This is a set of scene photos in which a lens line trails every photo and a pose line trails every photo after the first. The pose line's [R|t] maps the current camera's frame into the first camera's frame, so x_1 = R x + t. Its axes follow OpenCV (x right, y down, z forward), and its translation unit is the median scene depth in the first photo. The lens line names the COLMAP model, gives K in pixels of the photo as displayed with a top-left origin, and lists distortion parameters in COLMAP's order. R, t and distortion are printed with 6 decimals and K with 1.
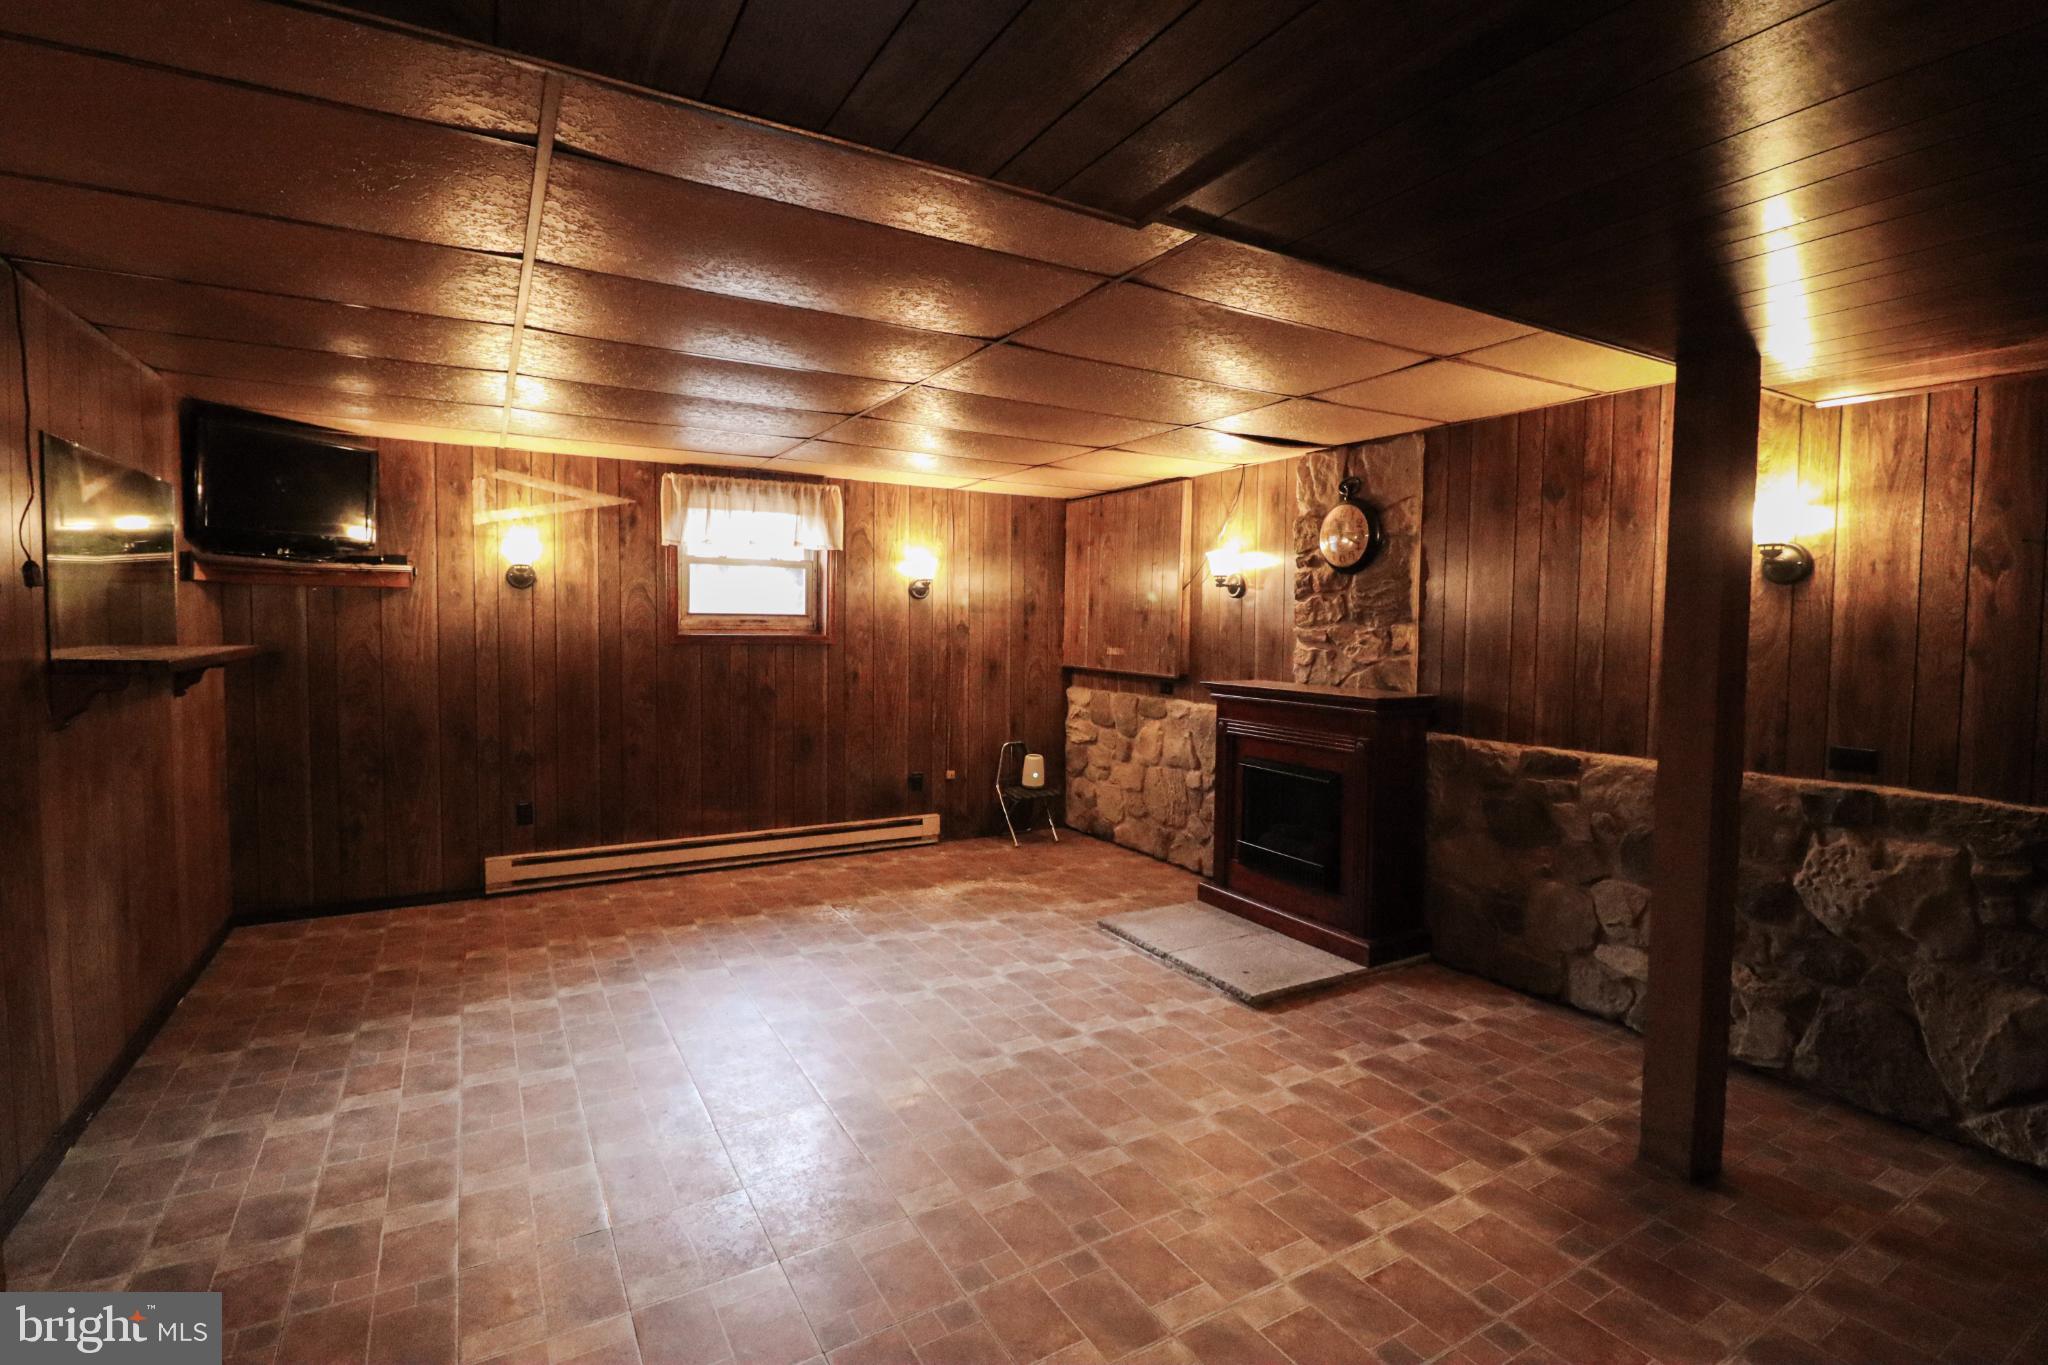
lens RADIAL K [[944.3, 0, 1017.4], [0, 944.3, 663.6], [0, 0, 1]] dist [-0.000946, -0.011262]
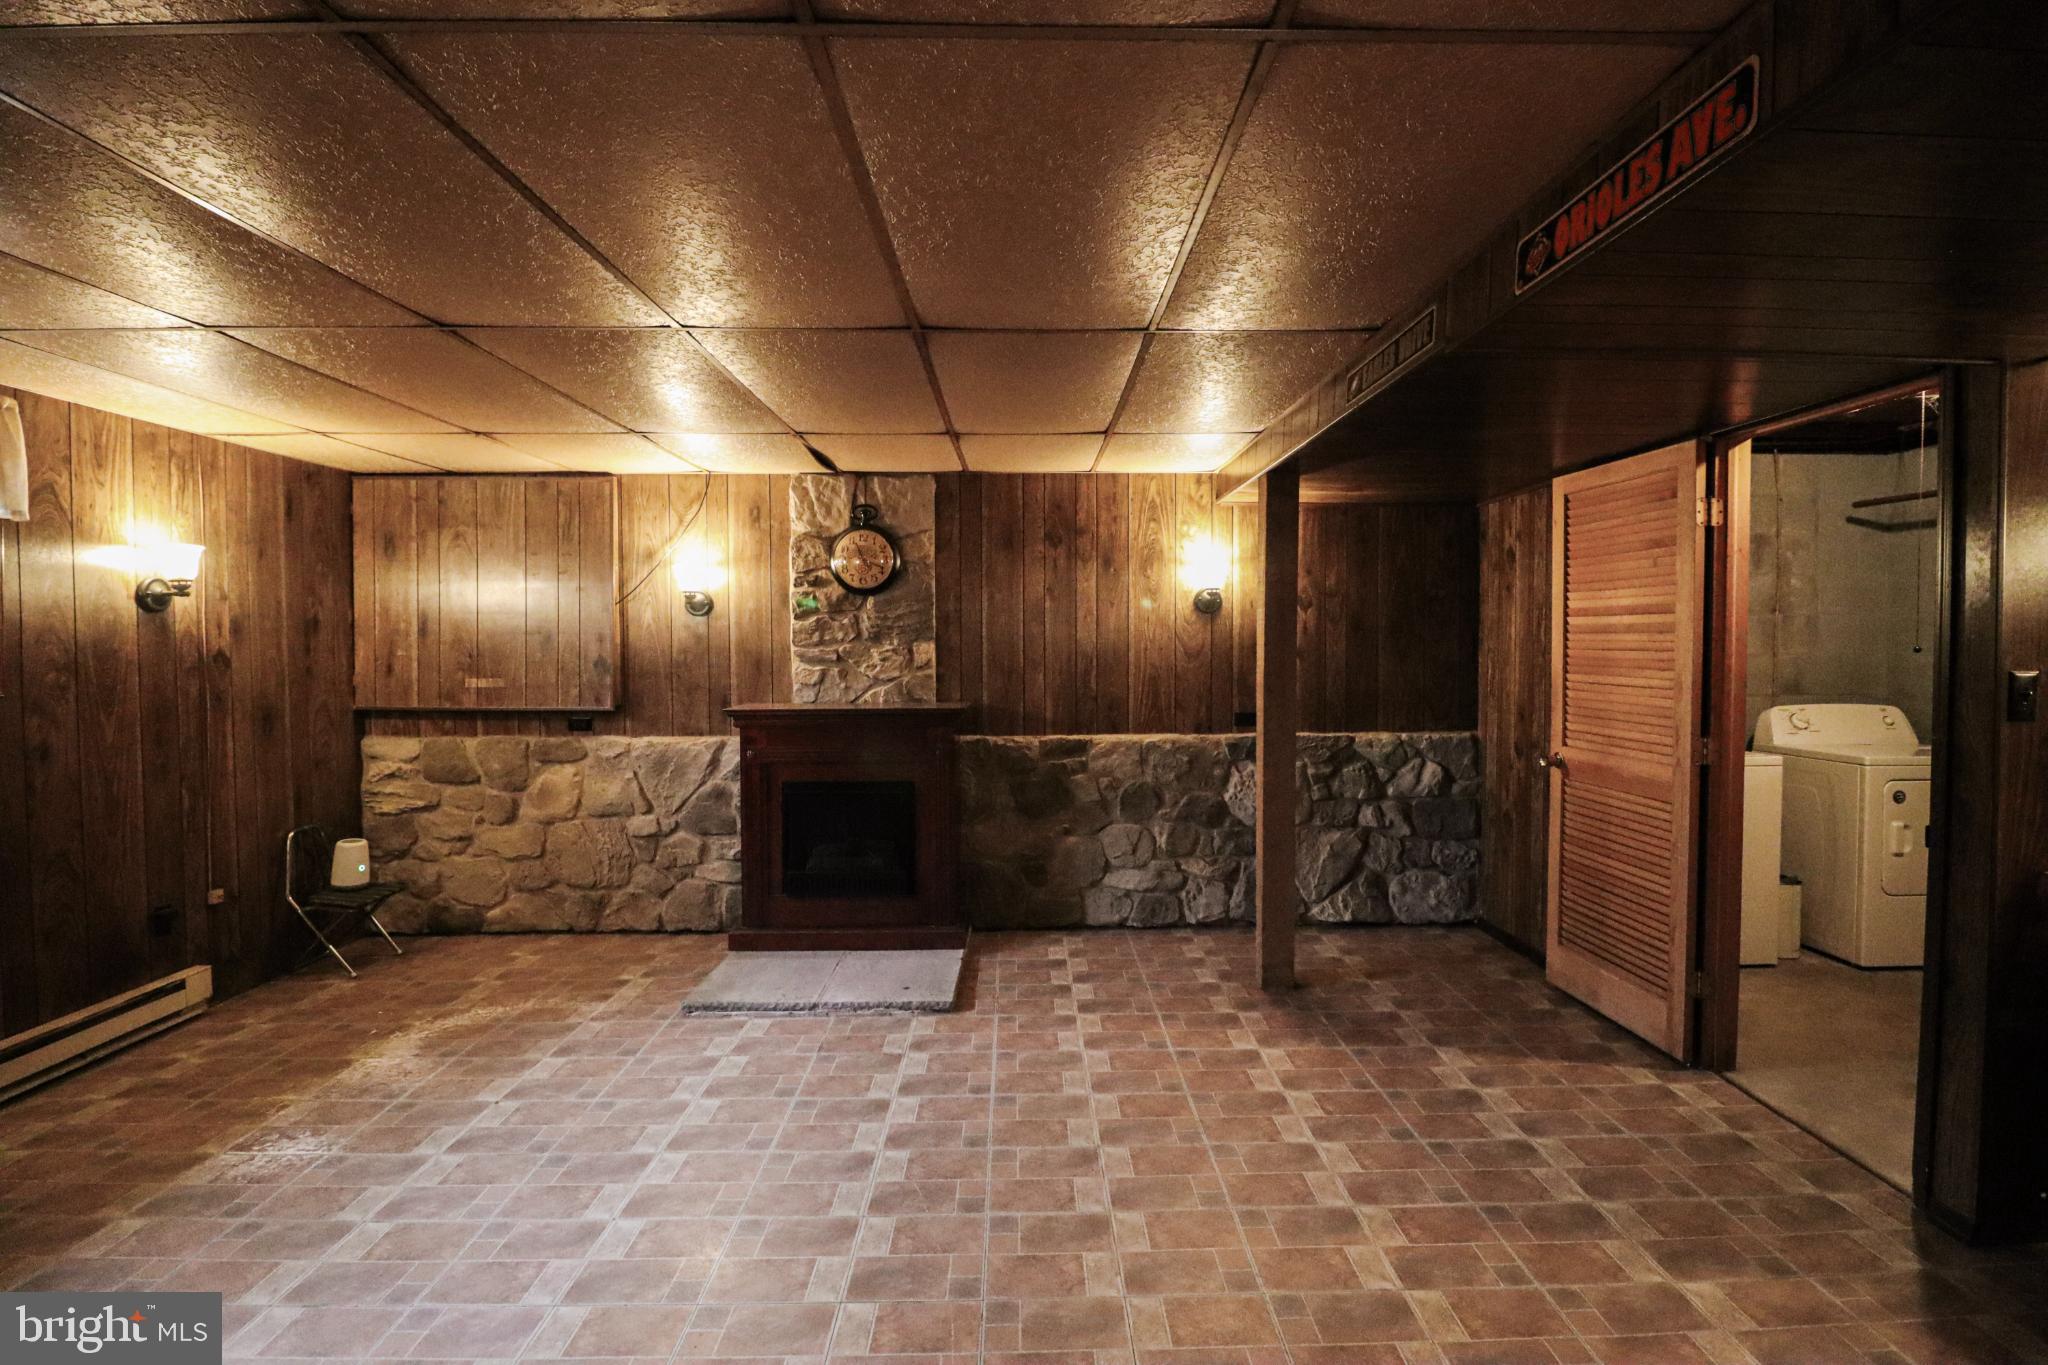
lens RADIAL K [[944.3, 0, 1065.4], [0, 944.3, 659.0], [0, 0, 1]] dist [-0.000946, -0.011262]
pose [[0.479922, -0.030924, 0.876766, -0.481249], [0.048667, 0.998778, 0.008587, -0.022537], [-0.875960, 0.038549, 0.480840, 0.304472]]
